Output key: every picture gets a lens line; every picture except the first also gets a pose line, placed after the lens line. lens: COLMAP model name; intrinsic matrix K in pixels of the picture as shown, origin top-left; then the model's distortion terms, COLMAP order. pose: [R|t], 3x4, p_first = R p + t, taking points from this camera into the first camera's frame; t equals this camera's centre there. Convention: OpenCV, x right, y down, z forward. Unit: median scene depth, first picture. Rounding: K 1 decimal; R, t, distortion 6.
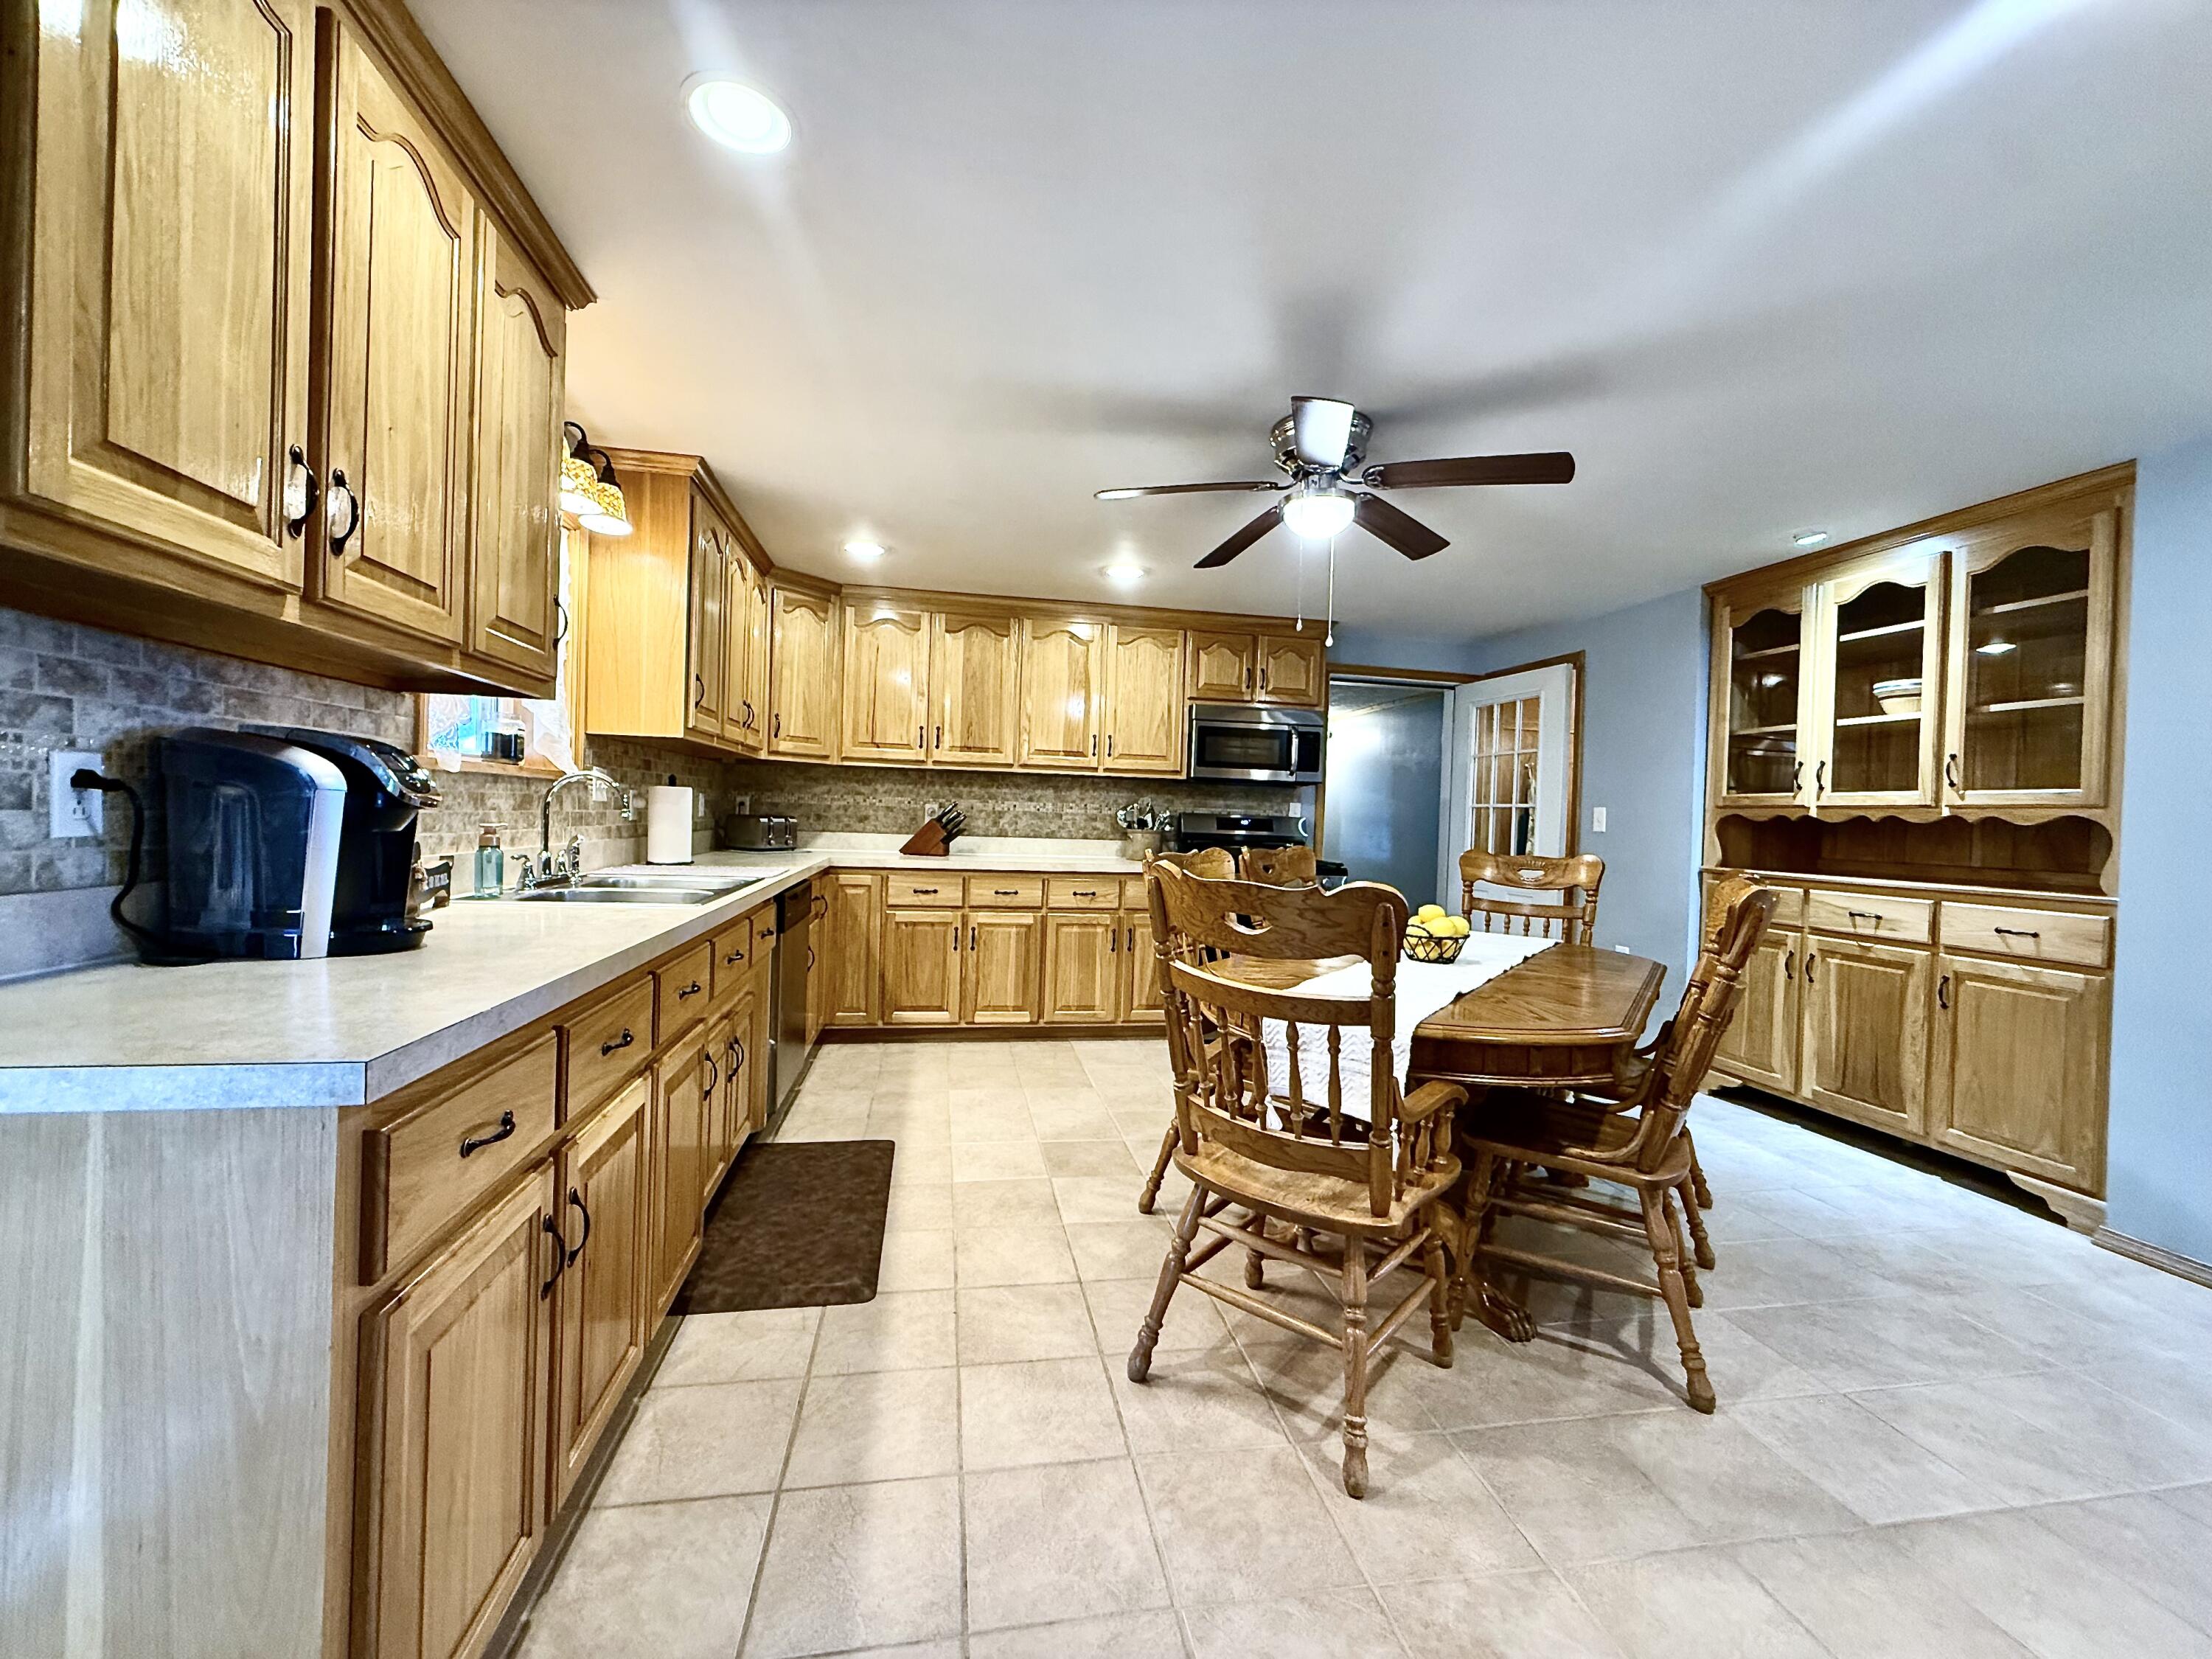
lens RADIAL K [[881.3, 0, 1092.3], [0, 881.3, 826.7], [0, 0, 1]] dist [-0.000775, 0.000171]
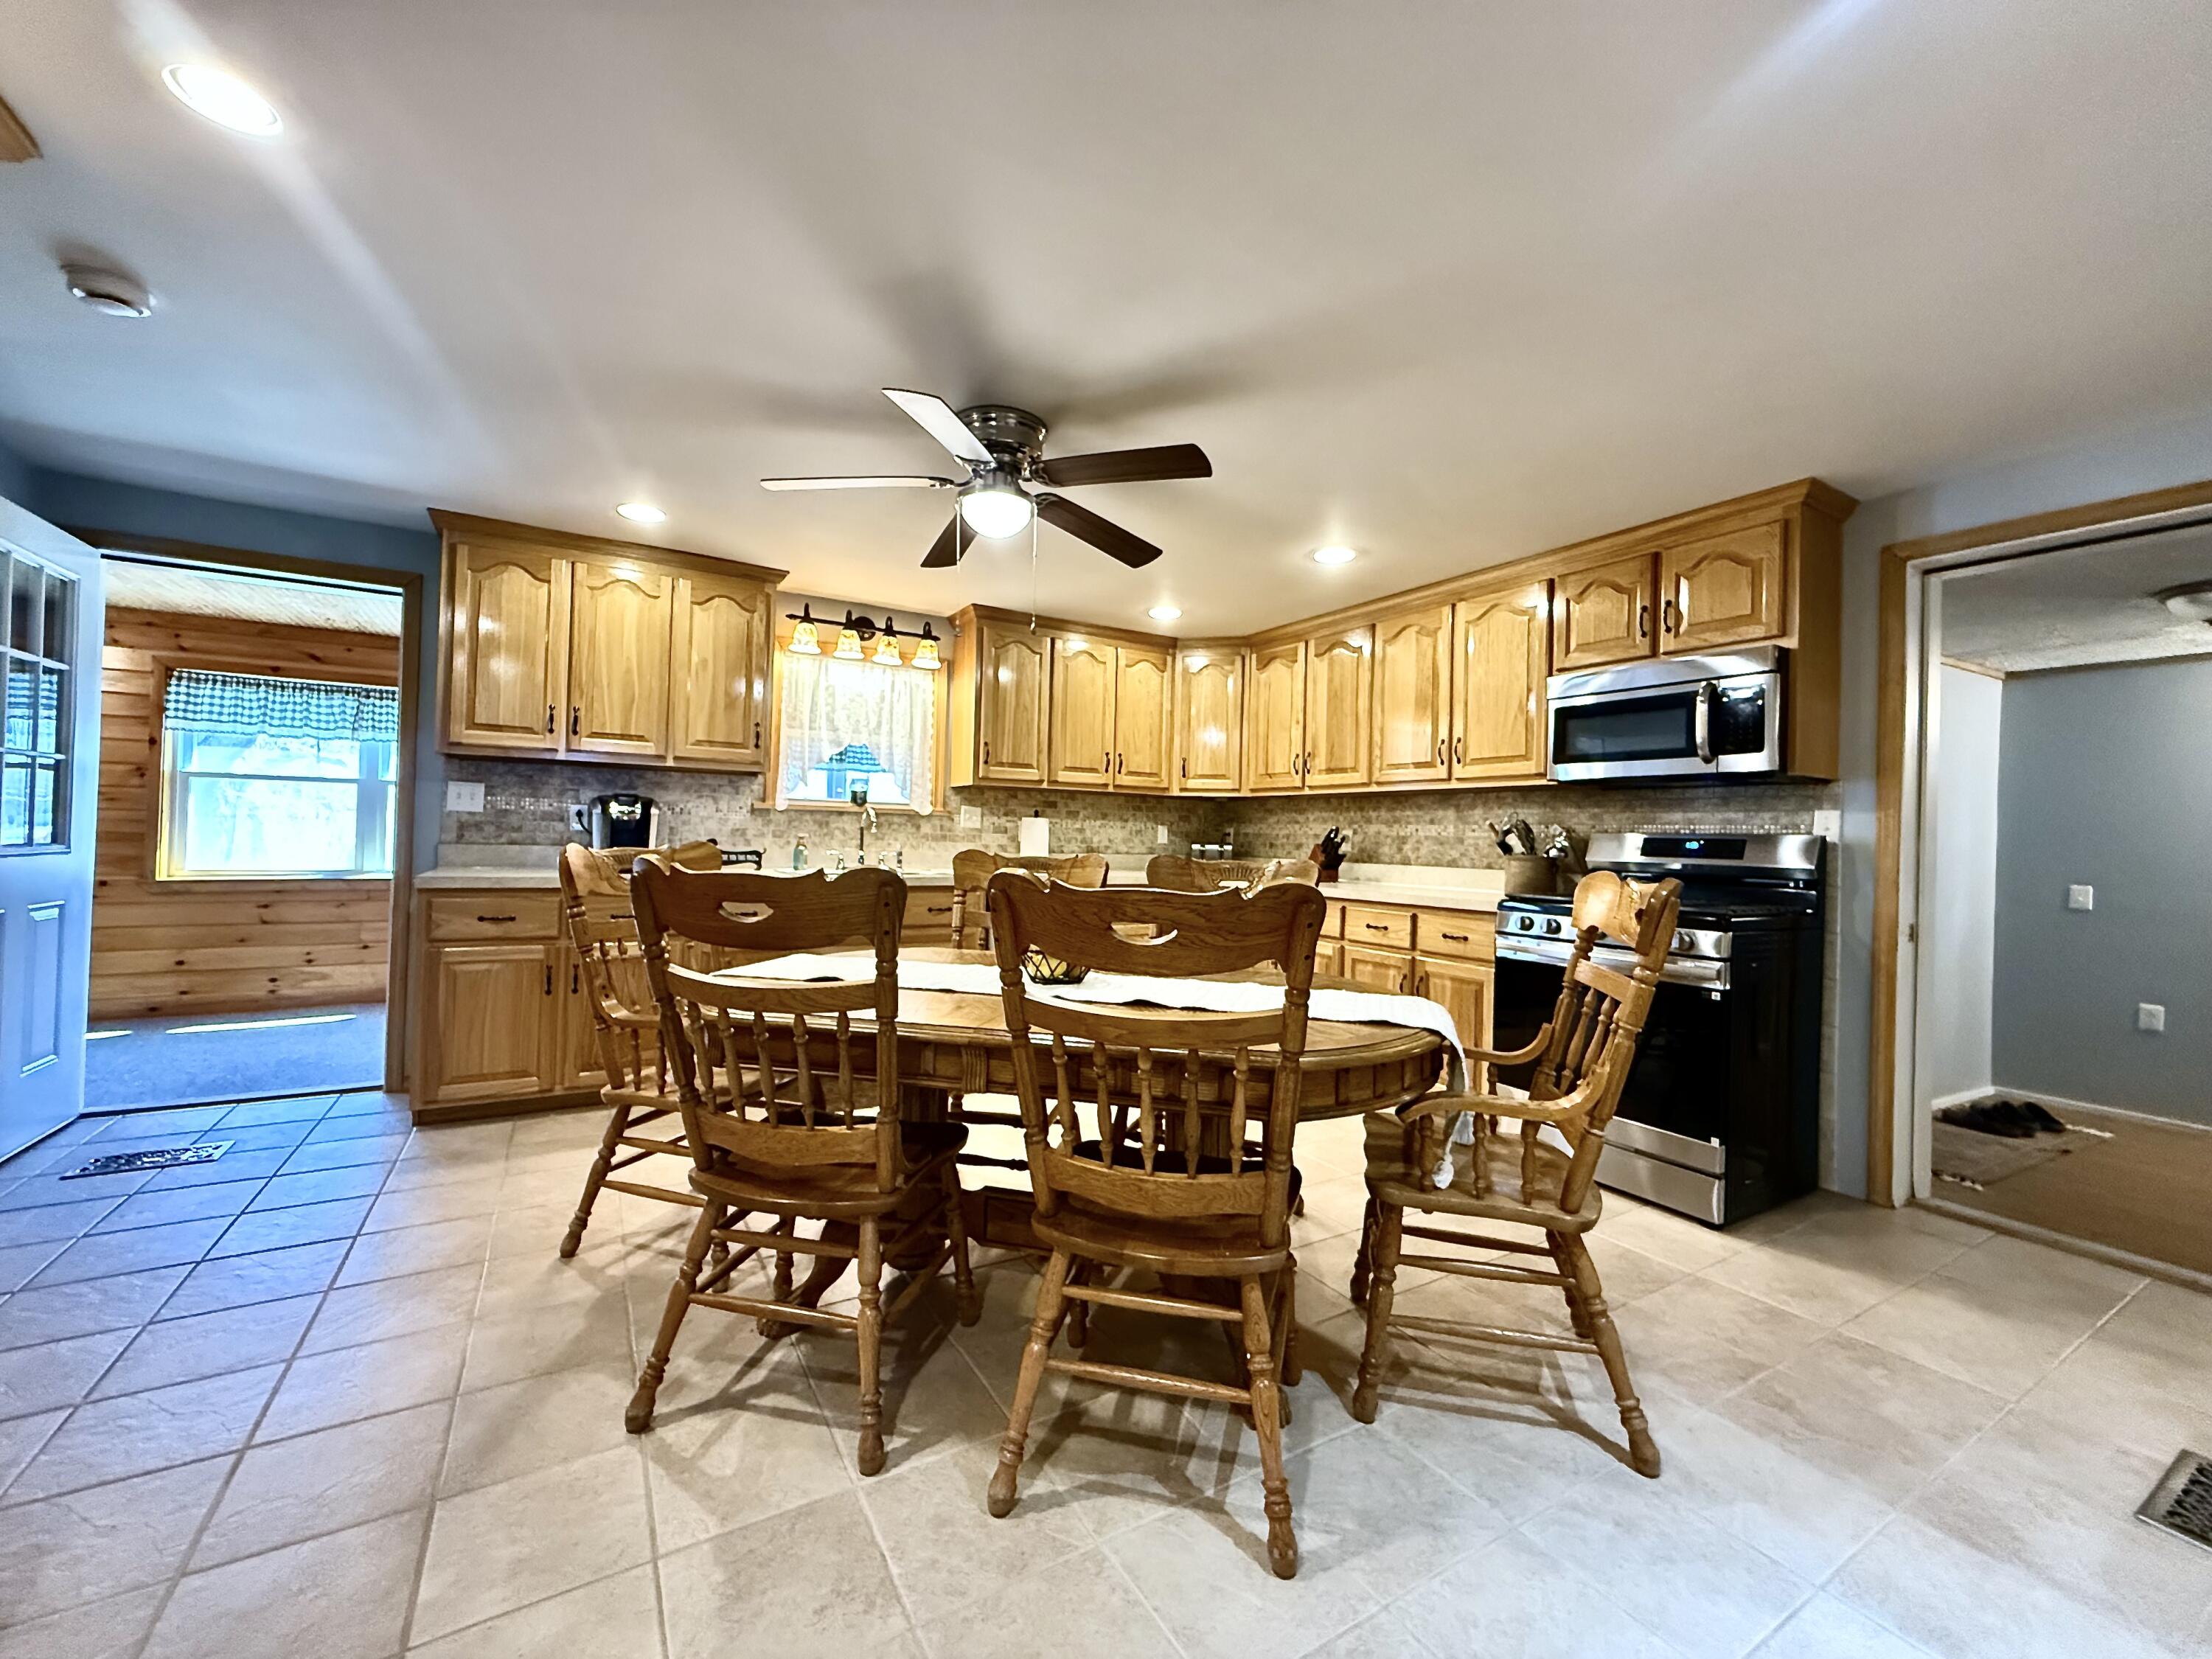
lens RADIAL K [[881.3, 0, 1096.1], [0, 881.3, 826.7], [0, 0, 1]] dist [-0.000775, 0.000171]
pose [[0.357322, -0.034794, -0.933333, 0.636255], [-0.027466, 0.998482, -0.047738, 0.024647], [0.933577, 0.042693, 0.355824, 0.398732]]
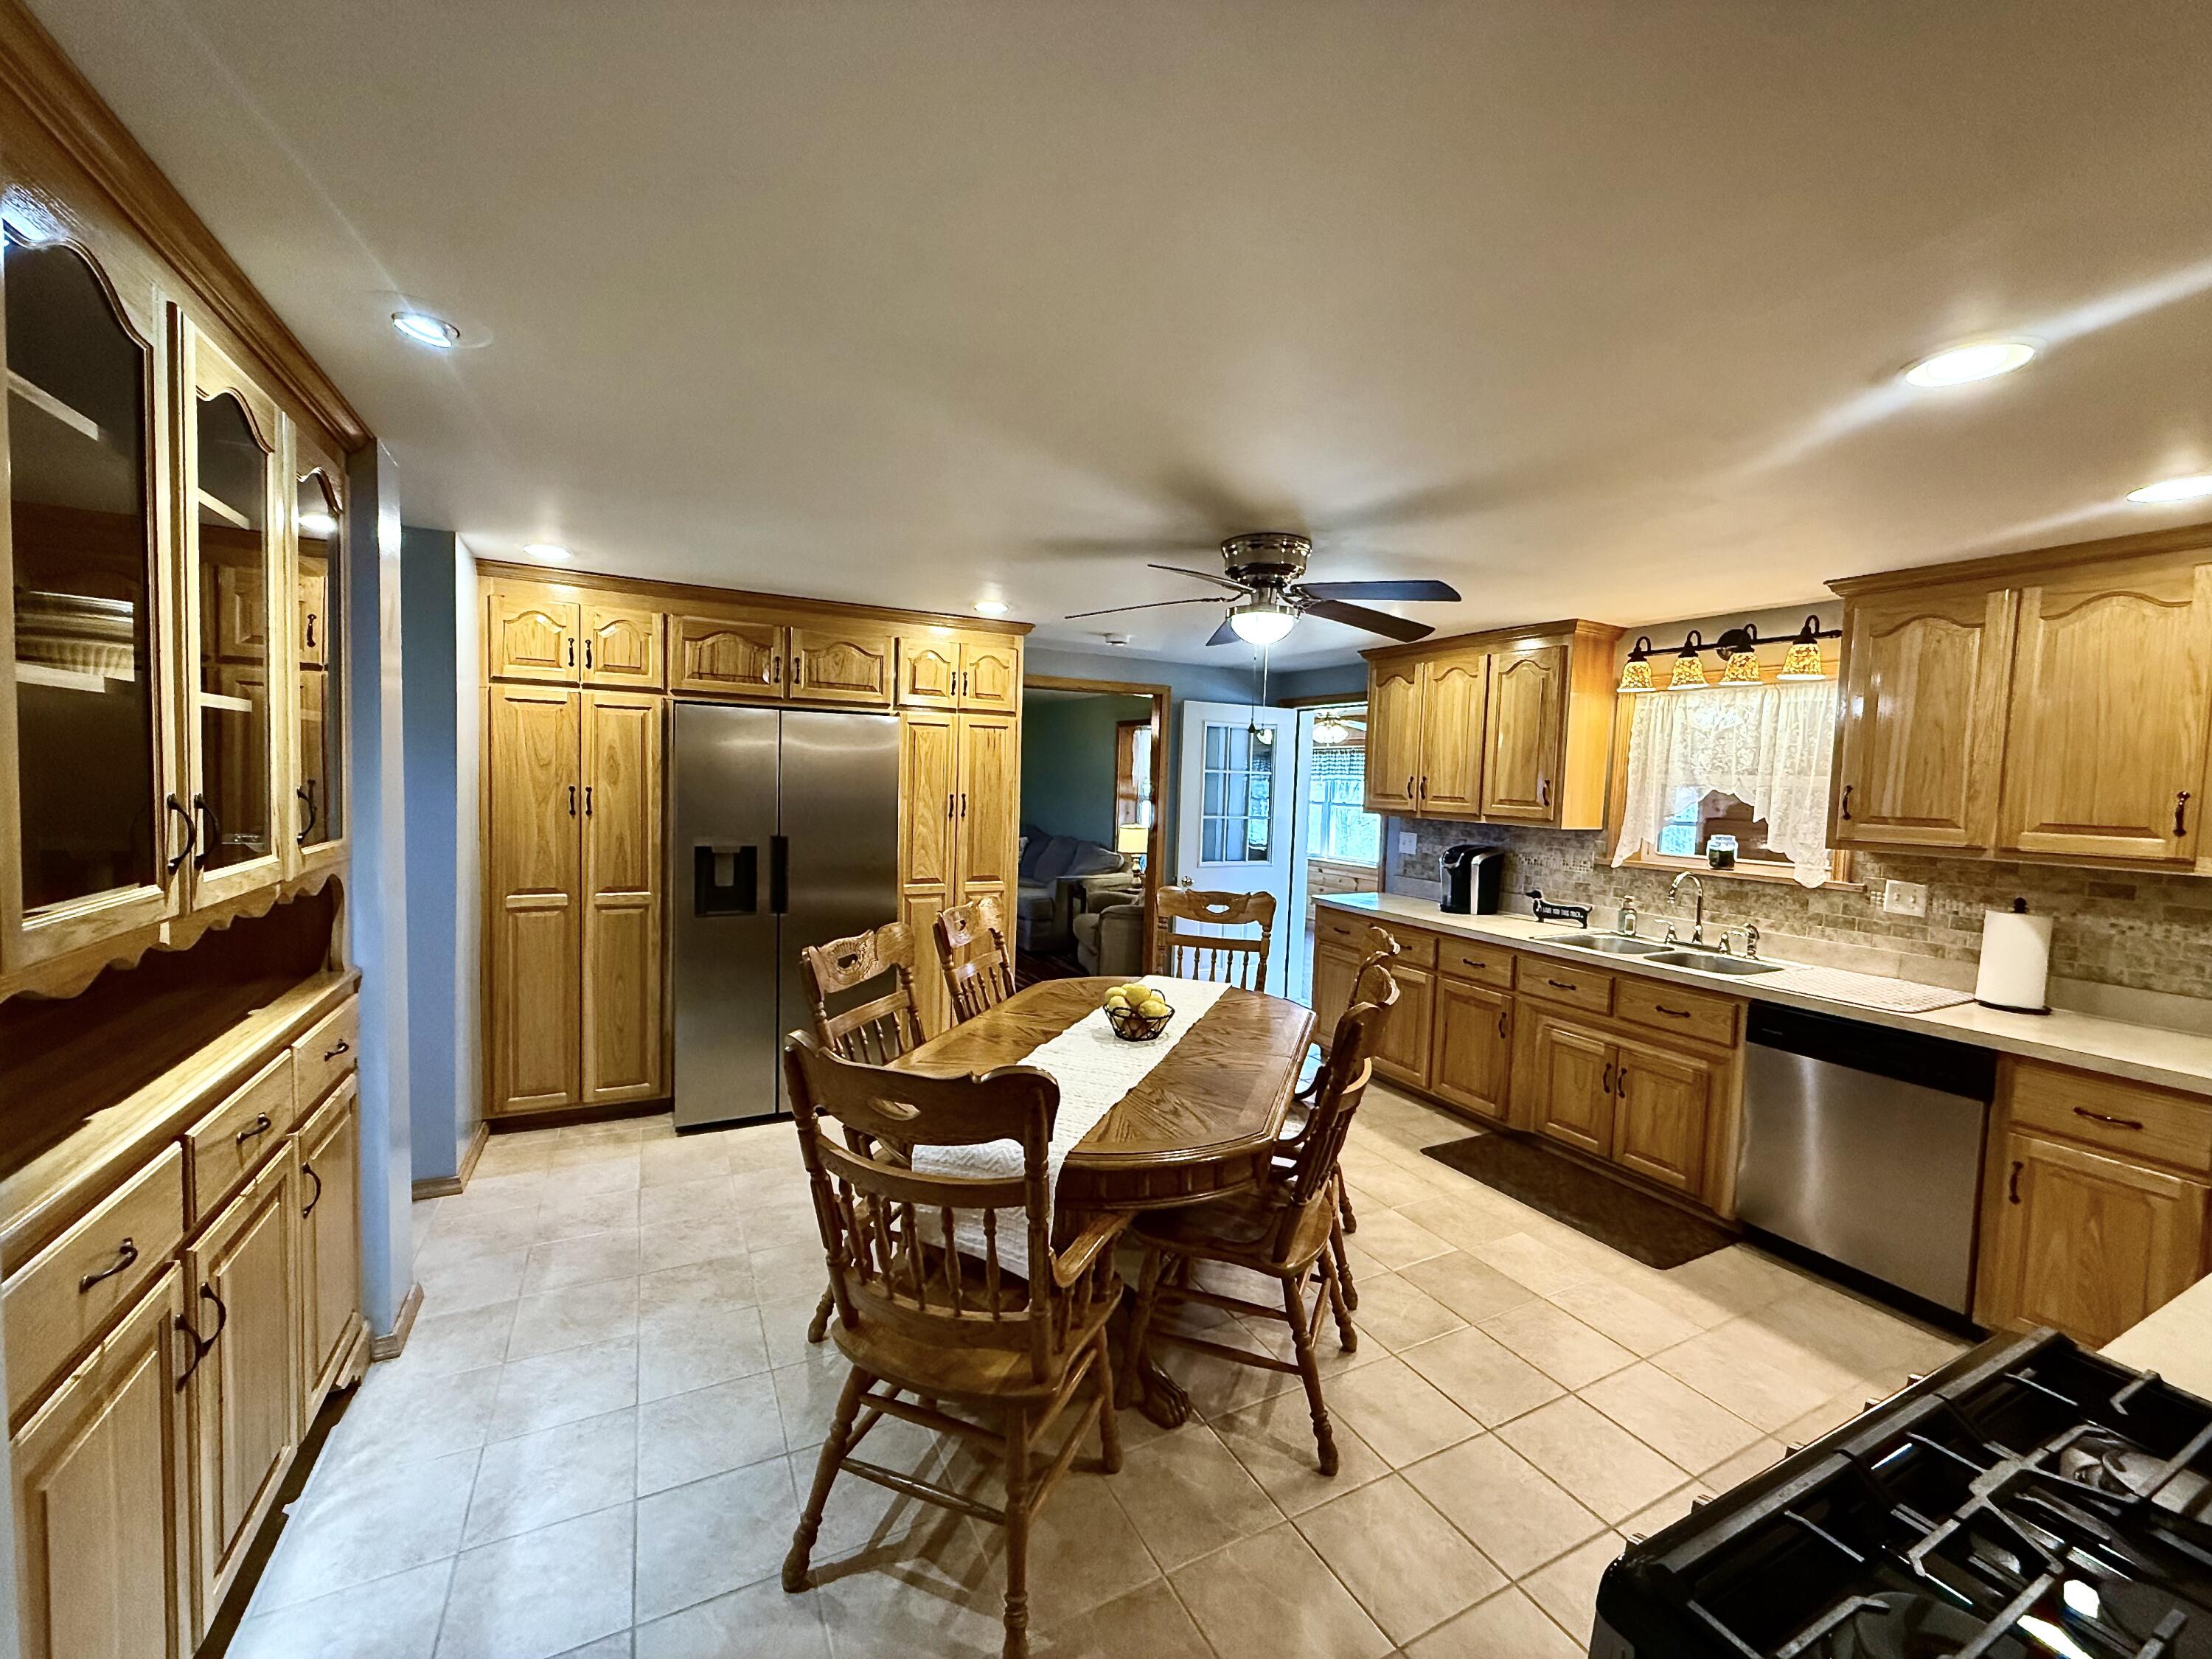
lens RADIAL K [[881.3, 0, 1106.5], [0, 881.3, 827.6], [0, 0, 1]] dist [-0.000775, 0.000171]
pose [[-0.953917, -0.049336, -0.295985, 0.394718], [-0.070327, 0.995676, 0.060690, -0.078951], [0.291711, 0.078709, -0.953262, 1.056944]]
